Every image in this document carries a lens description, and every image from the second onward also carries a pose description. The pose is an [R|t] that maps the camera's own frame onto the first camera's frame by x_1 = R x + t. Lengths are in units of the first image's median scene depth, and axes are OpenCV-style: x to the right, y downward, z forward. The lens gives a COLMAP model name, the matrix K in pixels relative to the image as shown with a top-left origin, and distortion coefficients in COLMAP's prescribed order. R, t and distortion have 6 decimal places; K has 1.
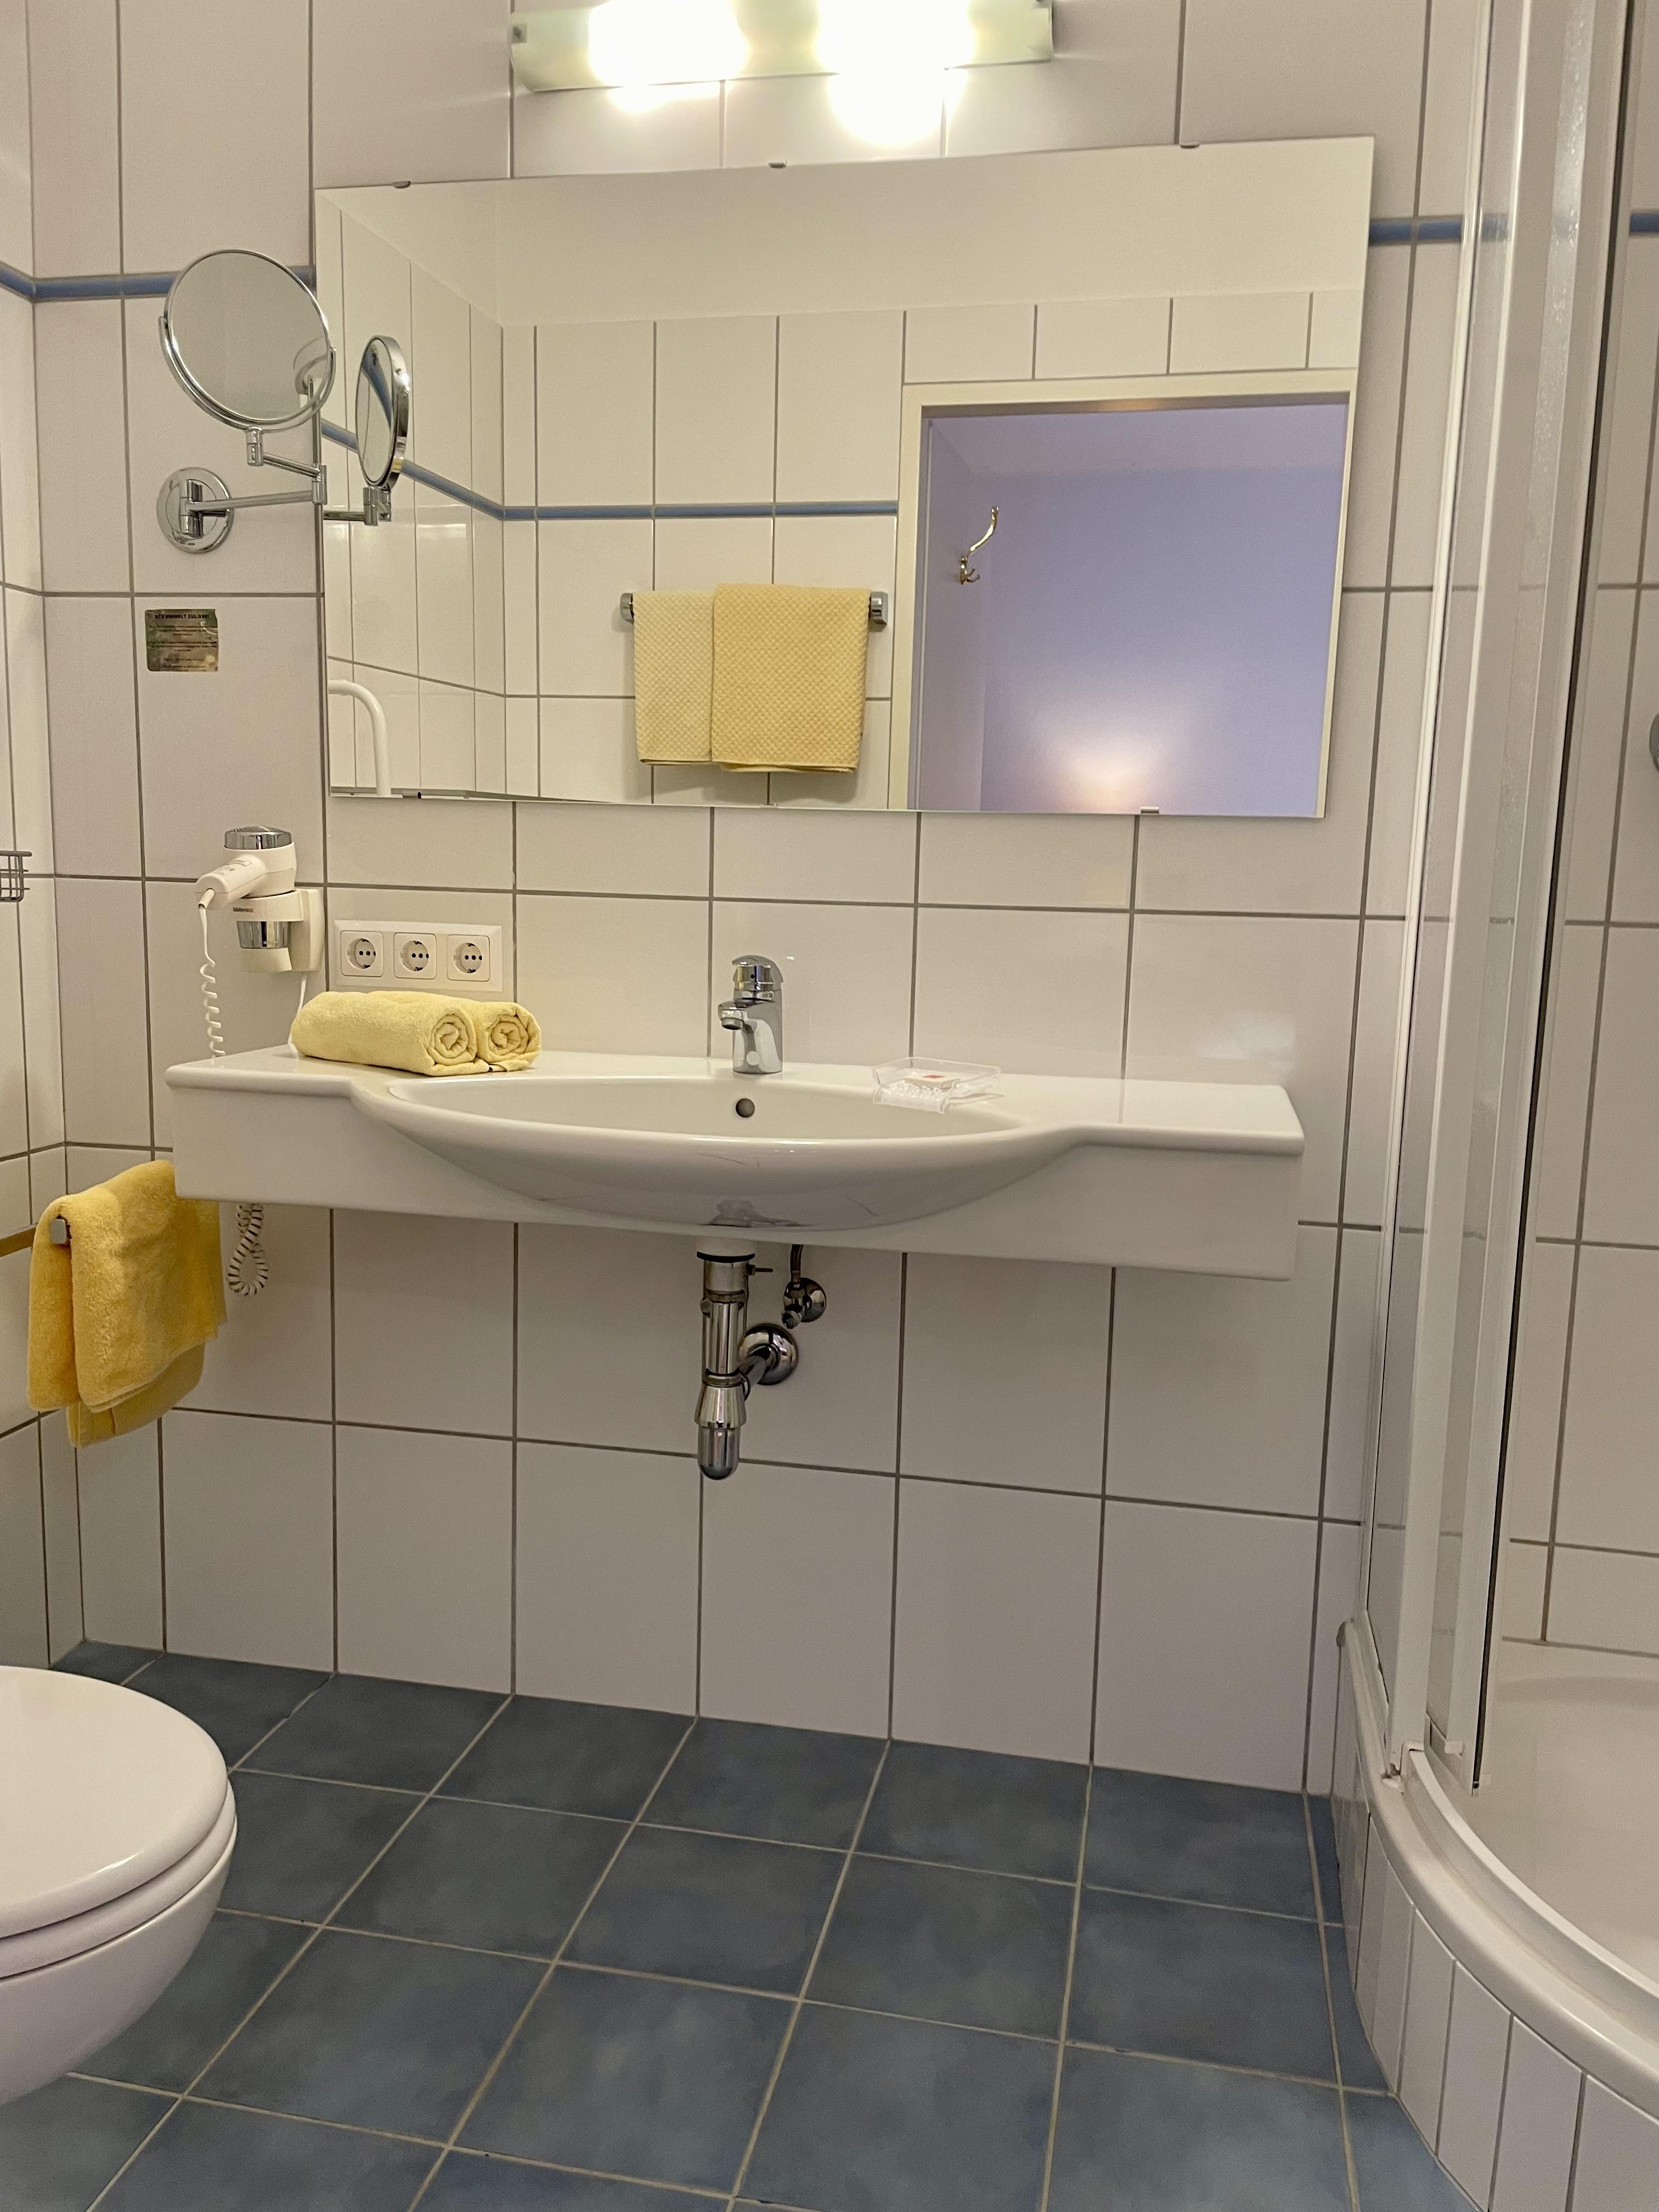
lens RADIAL K [[1666.3, 0, 845.4], [0, 1666.3, 1139.6], [0, 0, 1]] dist [0.044670, -0.060586]
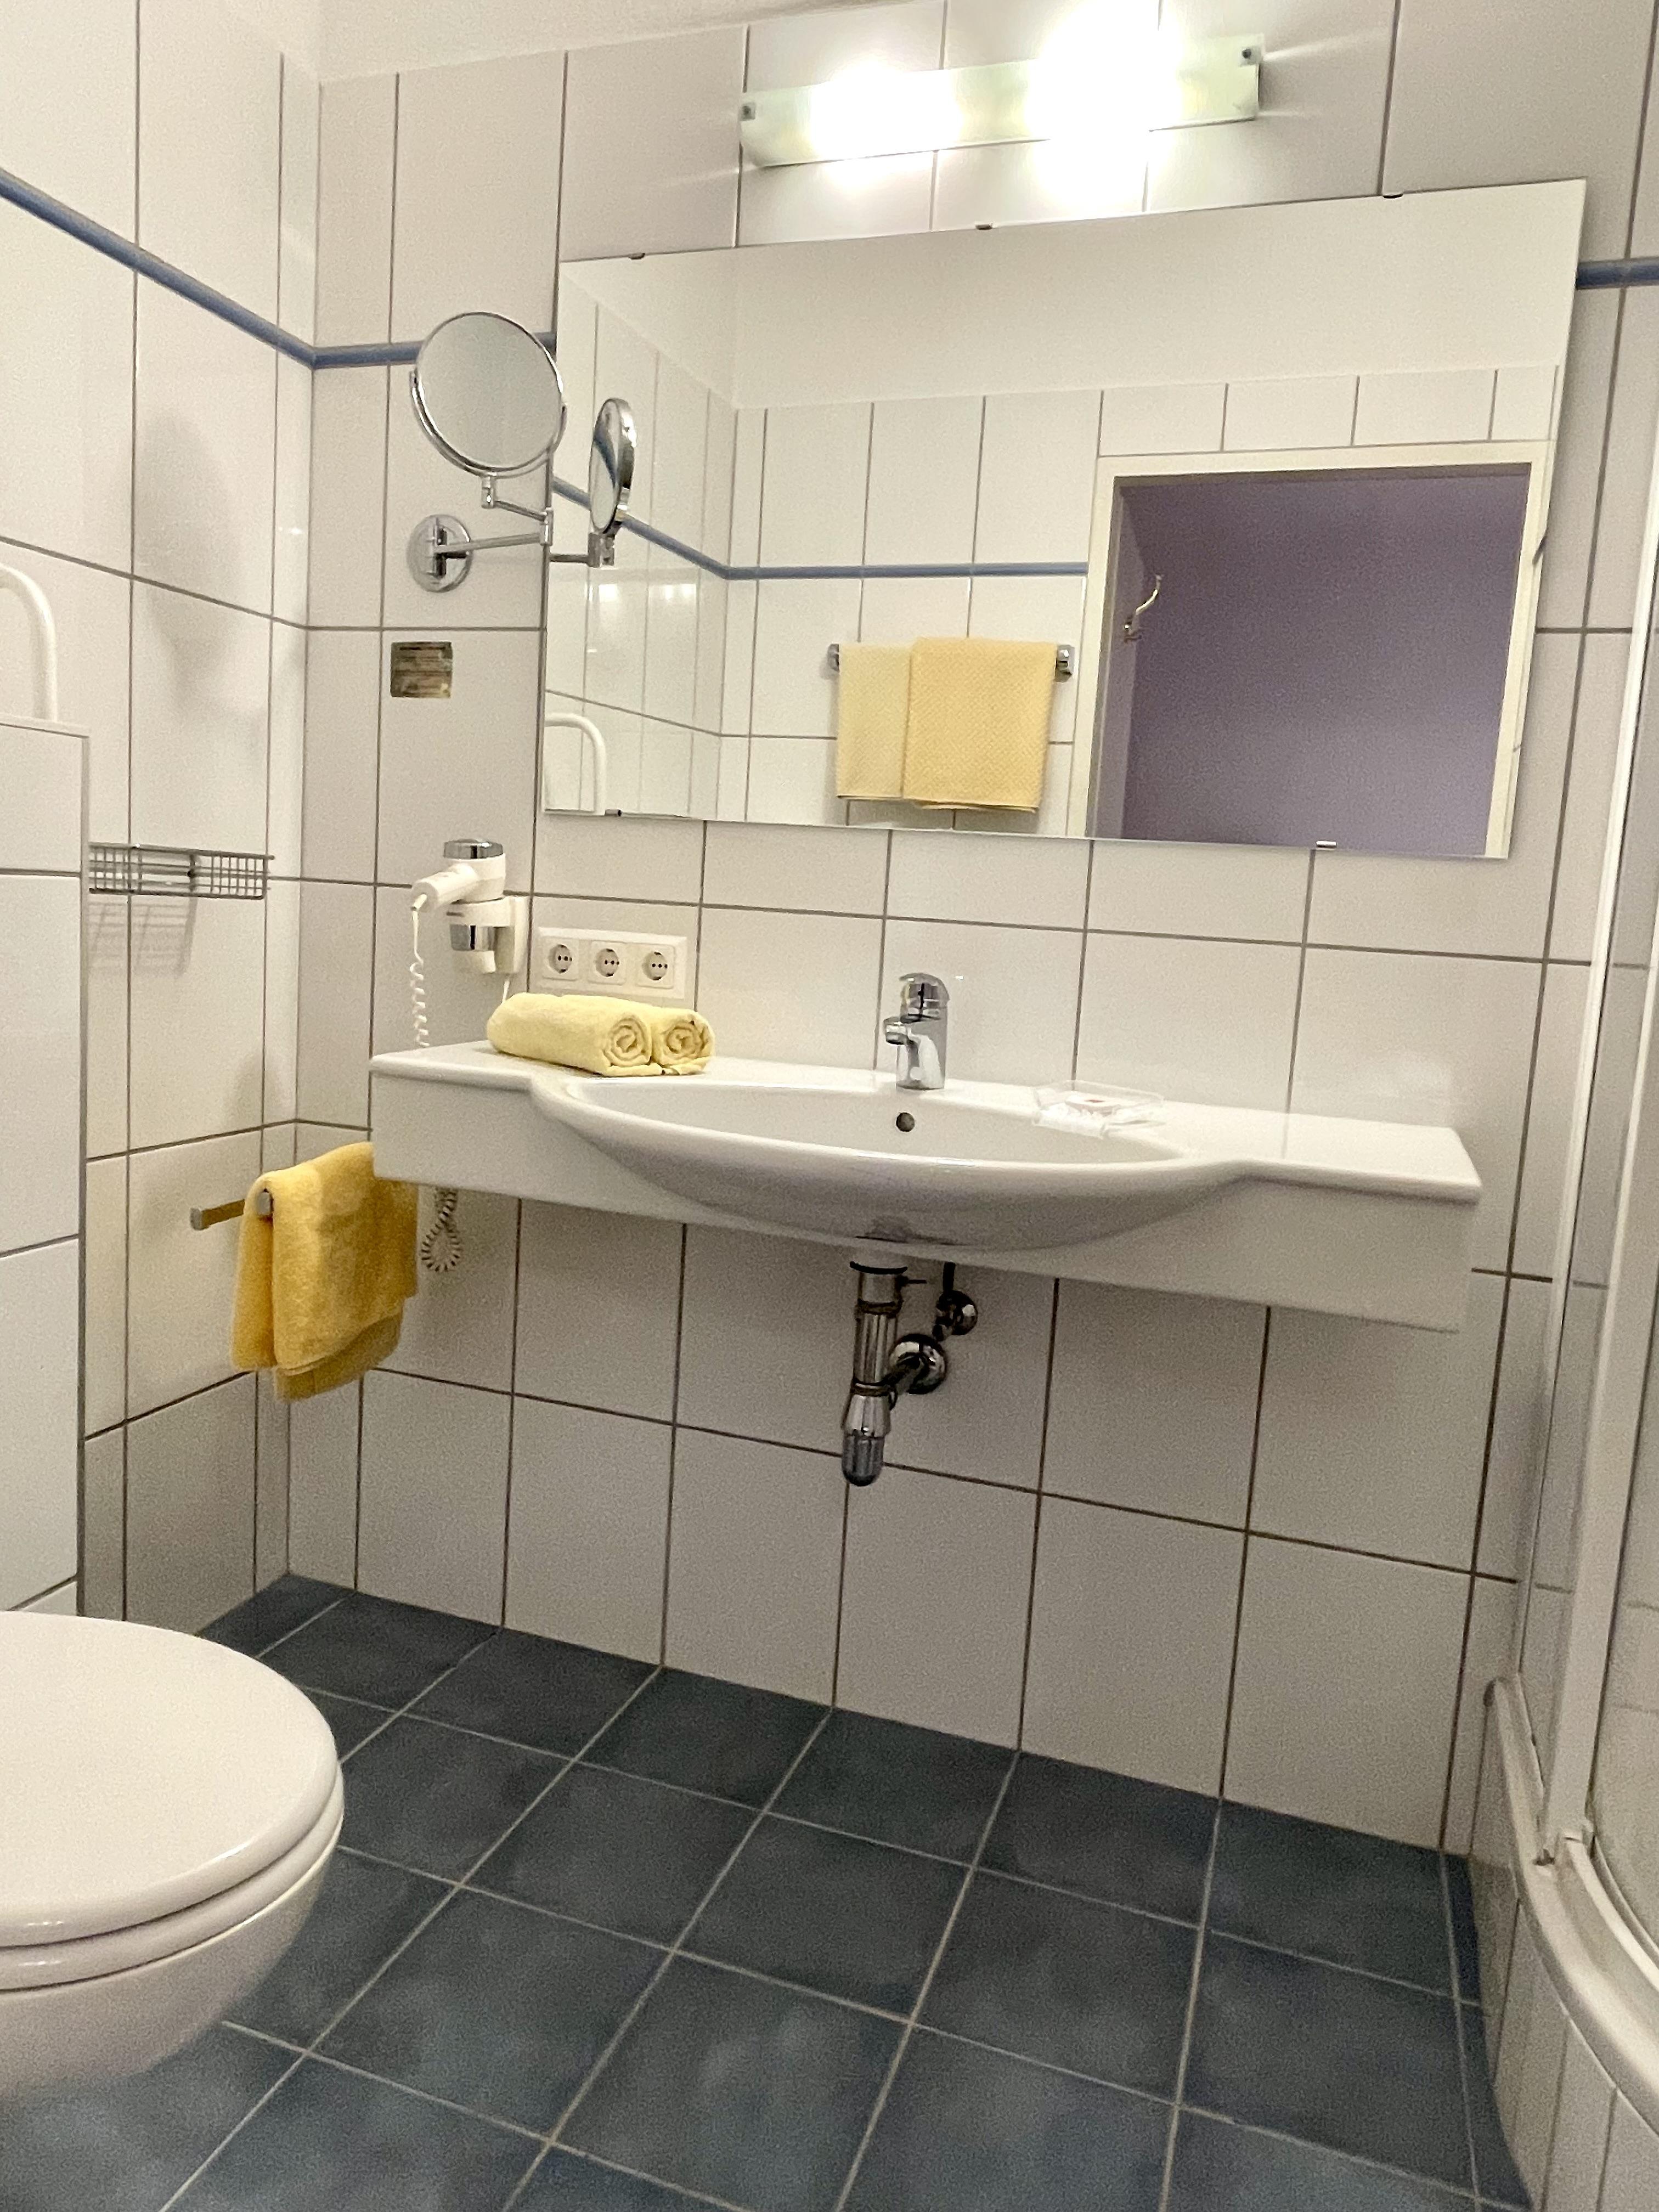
lens RADIAL K [[1465.3, 0, 844.7], [0, 1465.3, 1090.0], [0, 0, 1]] dist [-0.013742, 0.003291]
pose [[0.991565, 0.049643, -0.119729, 0.008580], [-0.053944, 0.998000, -0.032953, -0.006843], [0.117853, 0.039133, 0.992260, 0.100852]]
